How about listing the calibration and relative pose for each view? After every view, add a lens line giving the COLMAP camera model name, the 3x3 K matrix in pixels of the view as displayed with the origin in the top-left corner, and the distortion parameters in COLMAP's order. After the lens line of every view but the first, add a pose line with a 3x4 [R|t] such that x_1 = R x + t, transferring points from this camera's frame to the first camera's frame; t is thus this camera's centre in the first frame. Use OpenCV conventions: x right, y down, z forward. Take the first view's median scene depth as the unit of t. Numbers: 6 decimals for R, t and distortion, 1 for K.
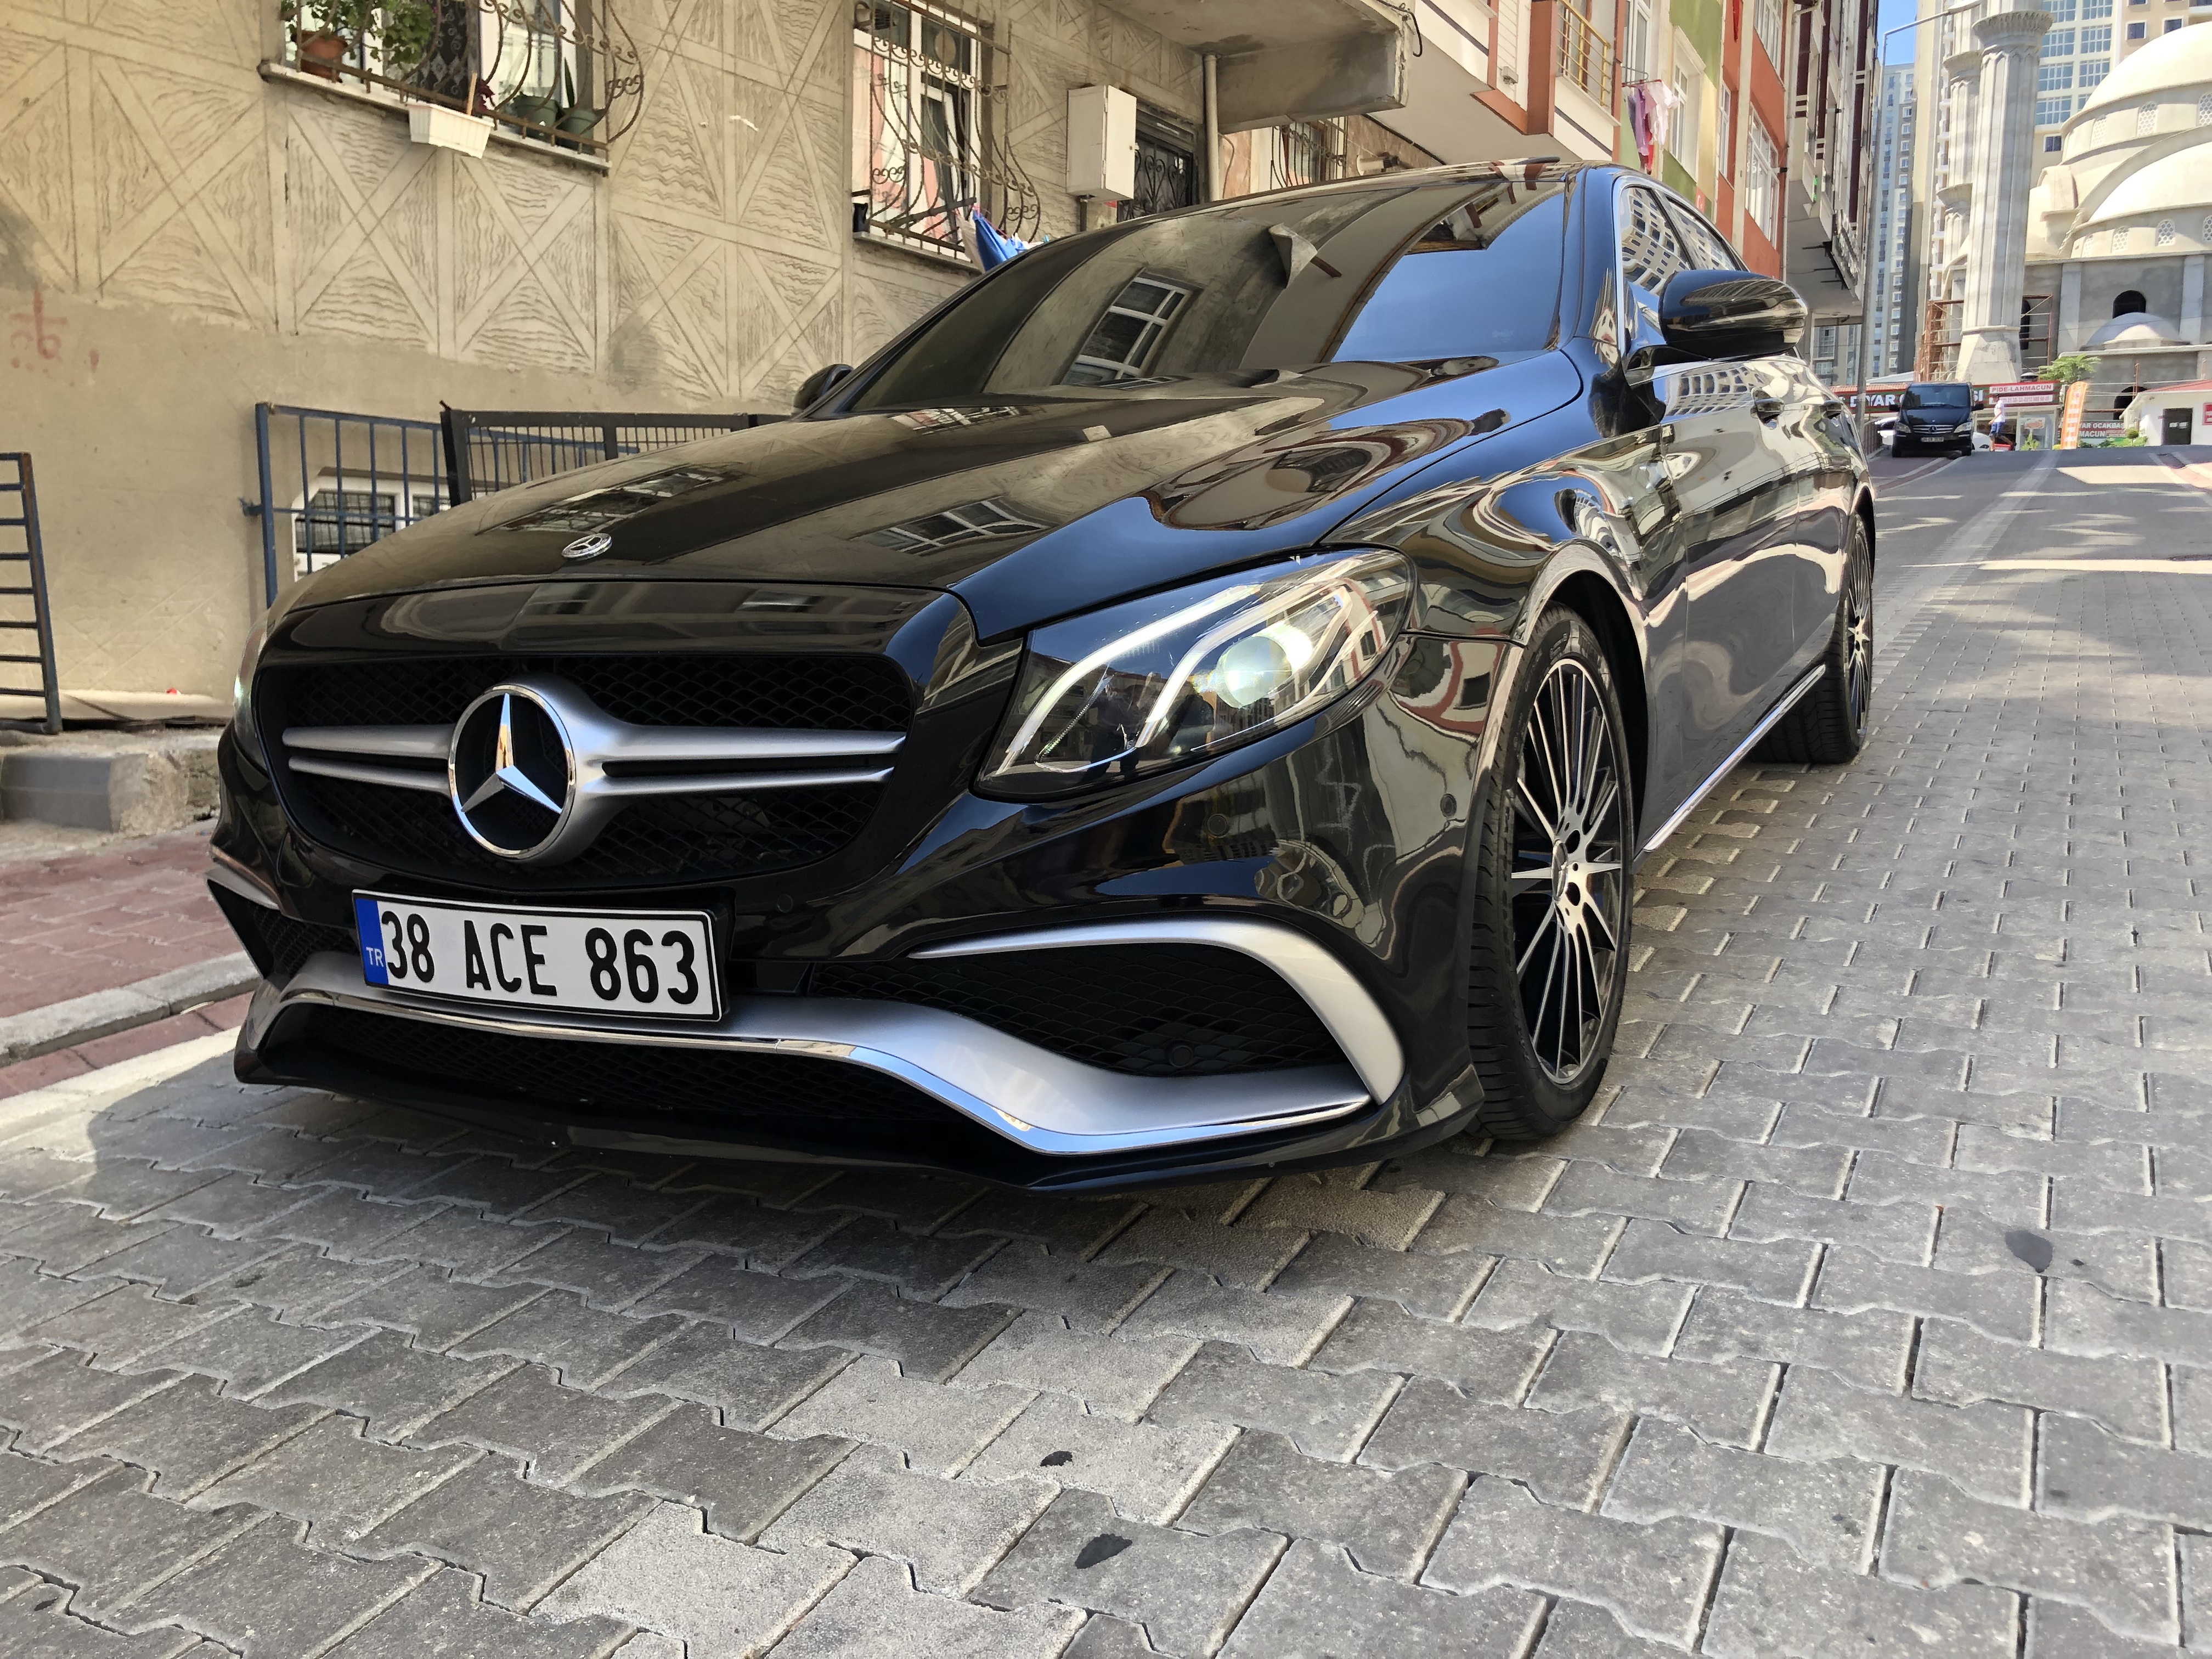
lens RADIAL K [[1773.7, 0, 1116.0], [0, 1773.7, 834.9], [0, 0, 1]] dist [0.008107, 0.009015]
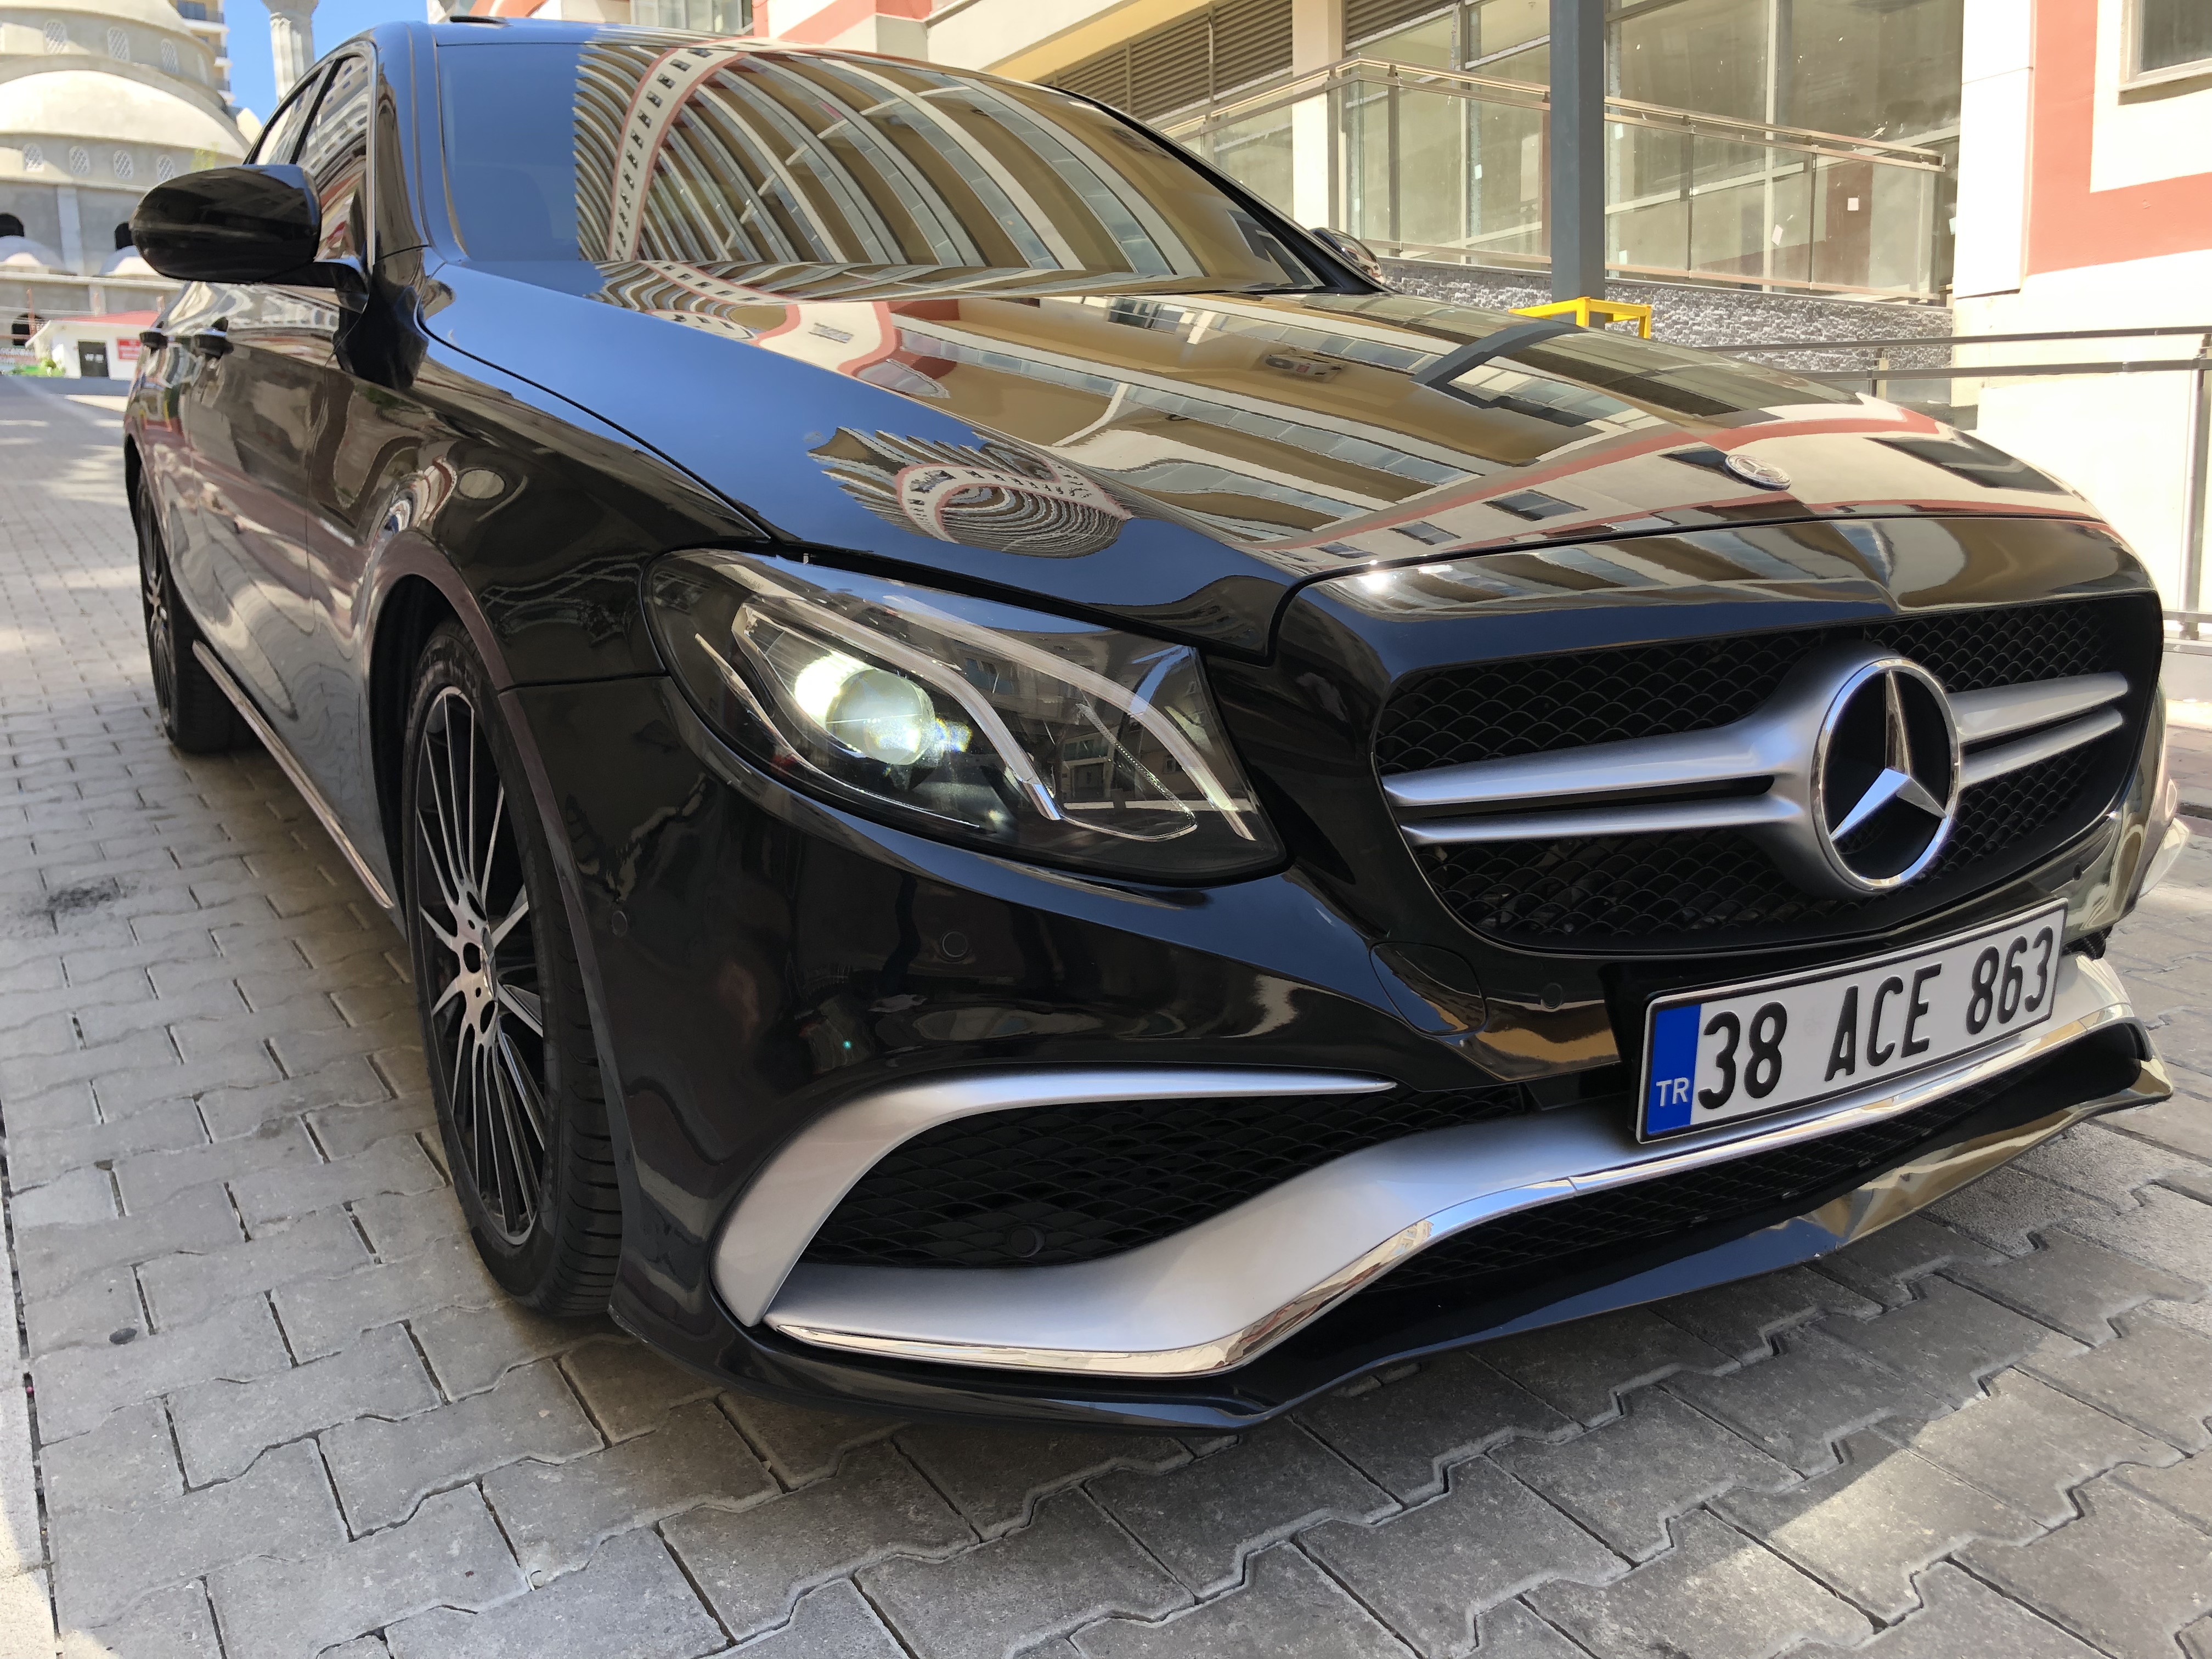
lens RADIAL K [[1789.6, 0, 1106.0], [0, 1789.6, 829.5], [0, 0, 1]] dist [0.001284, 0.009140]
pose [[0.515732, -0.149108, 0.843675, -1.154125], [0.121787, 0.987498, 0.100080, -0.129124], [-0.848050, 0.051134, 0.527444, 0.883790]]
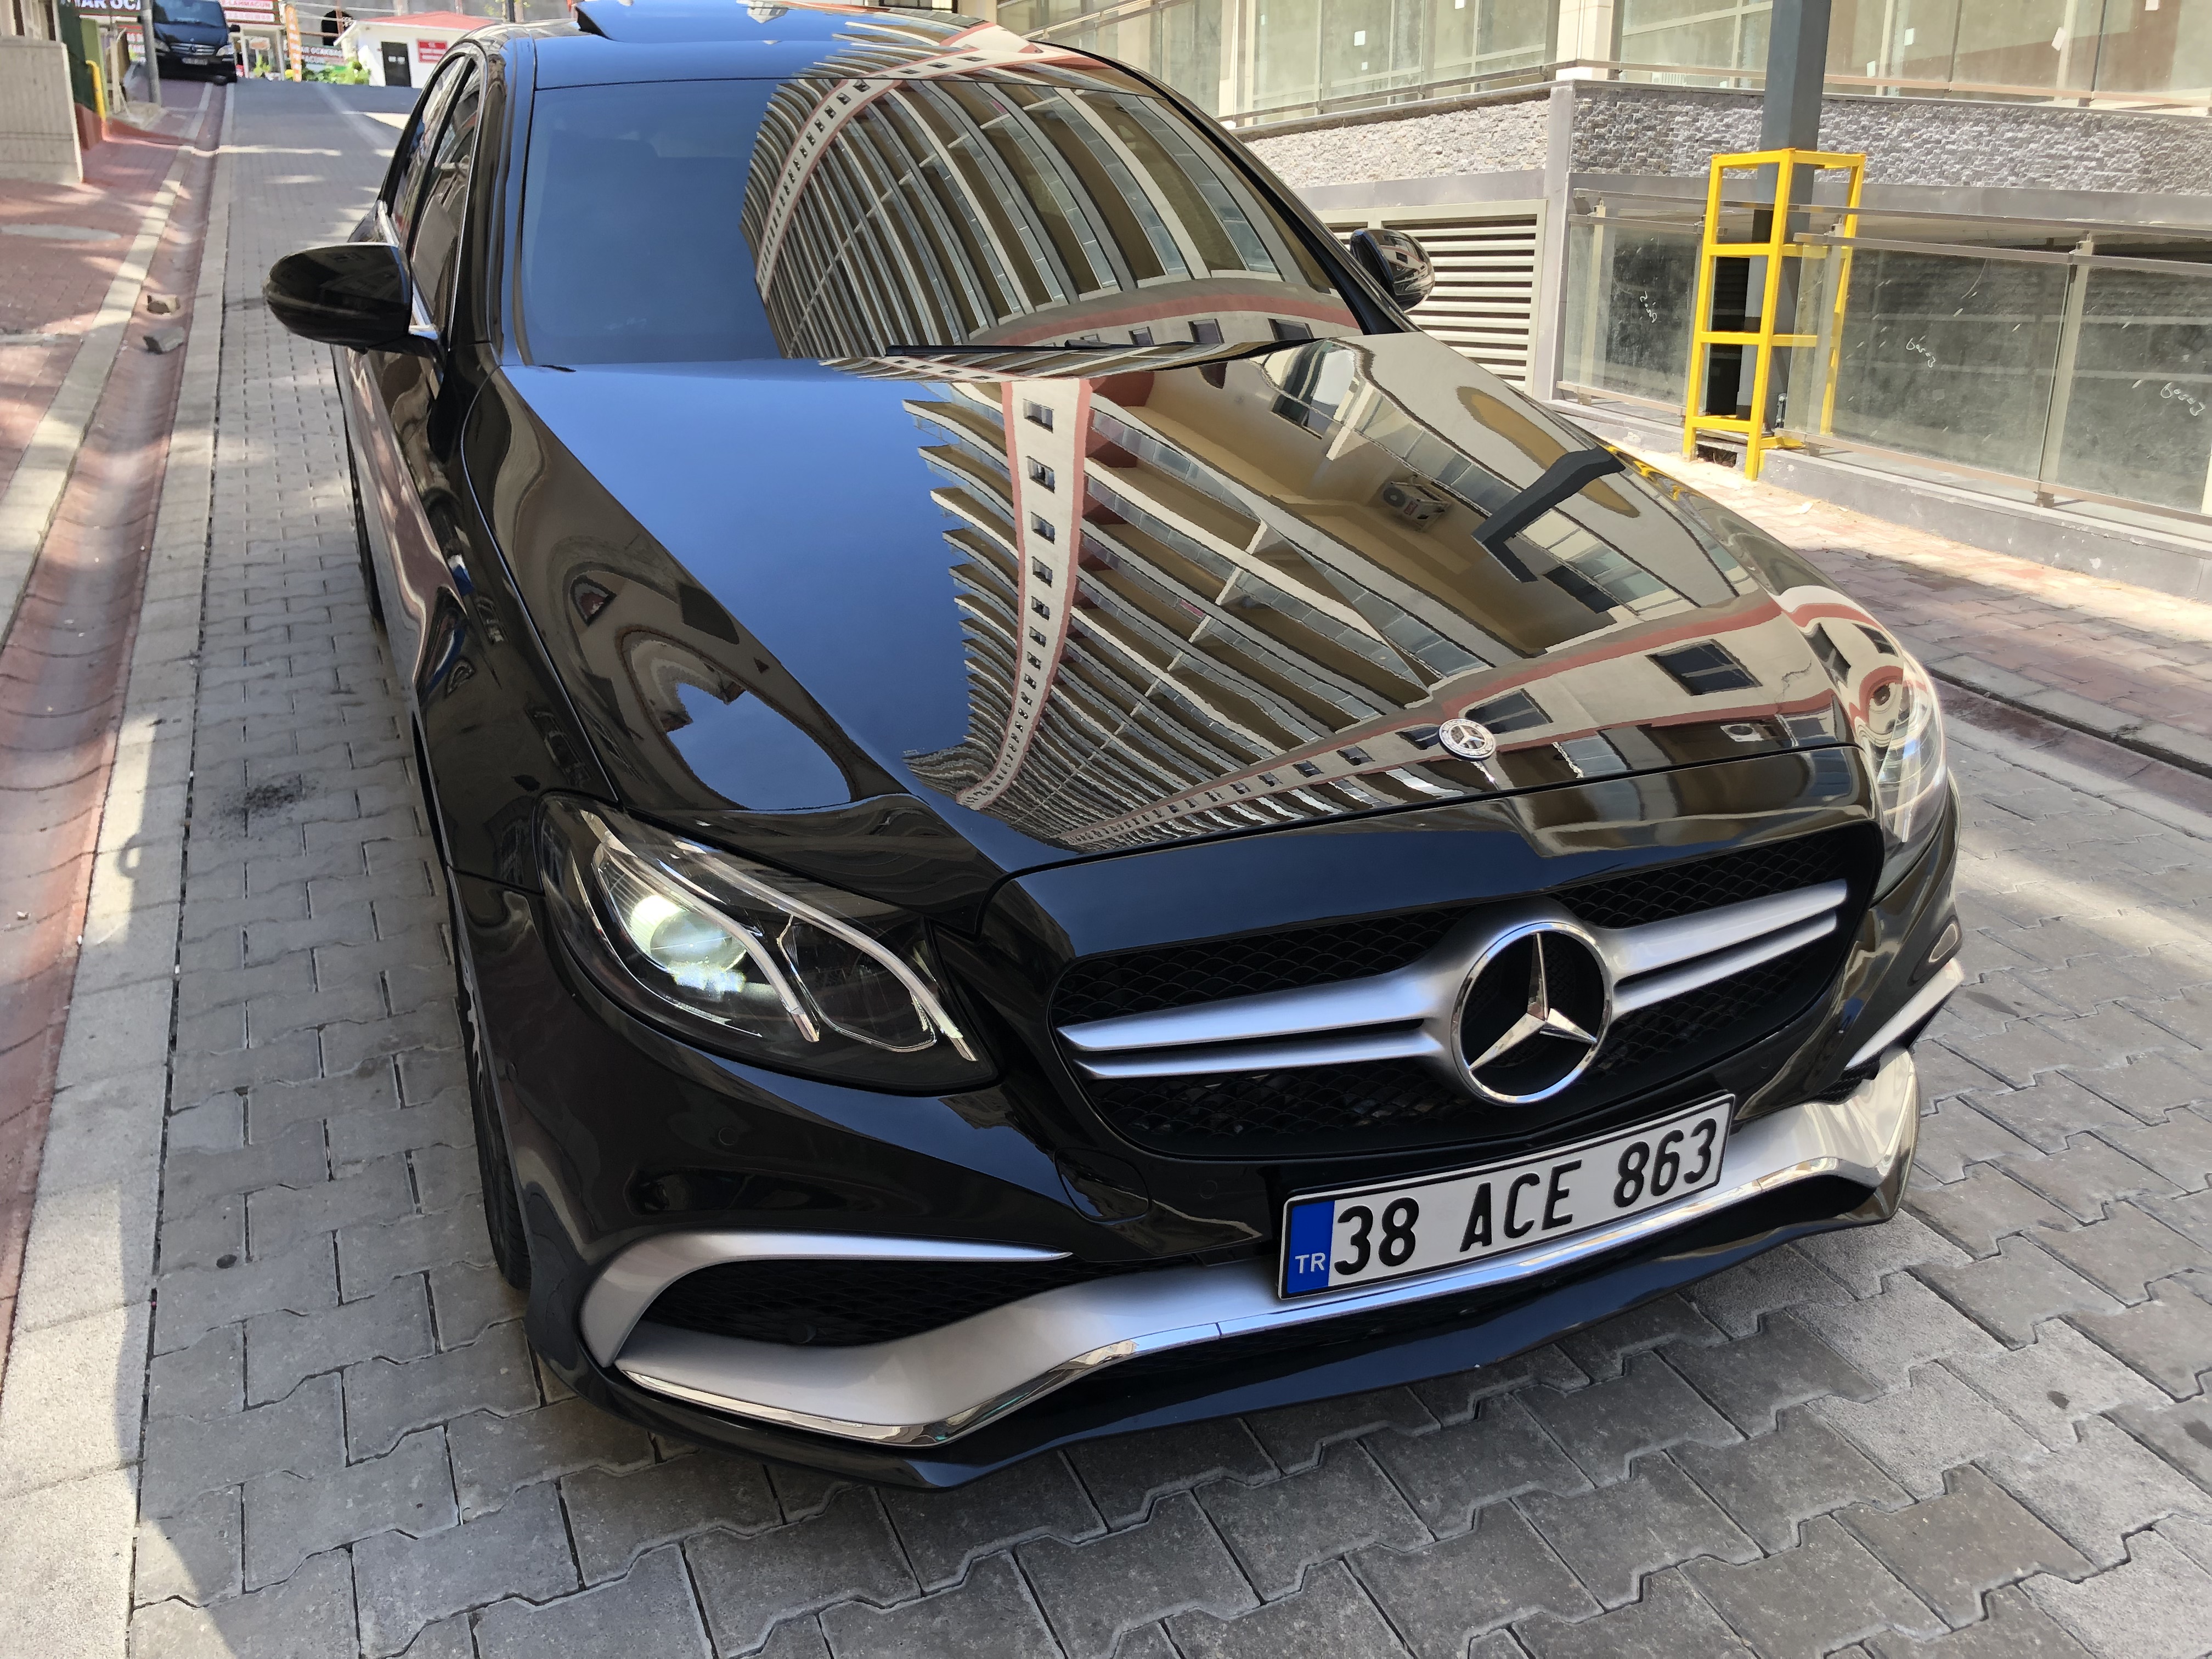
lens RADIAL K [[1773.7, 0, 1116.0], [0, 1773.7, 834.9], [0, 0, 1]] dist [0.008107, 0.009015]
pose [[0.632612, -0.231941, 0.738922, -1.121721], [0.085520, 0.969187, 0.231004, -0.350608], [-0.769733, -0.082943, 0.632955, 0.601610]]
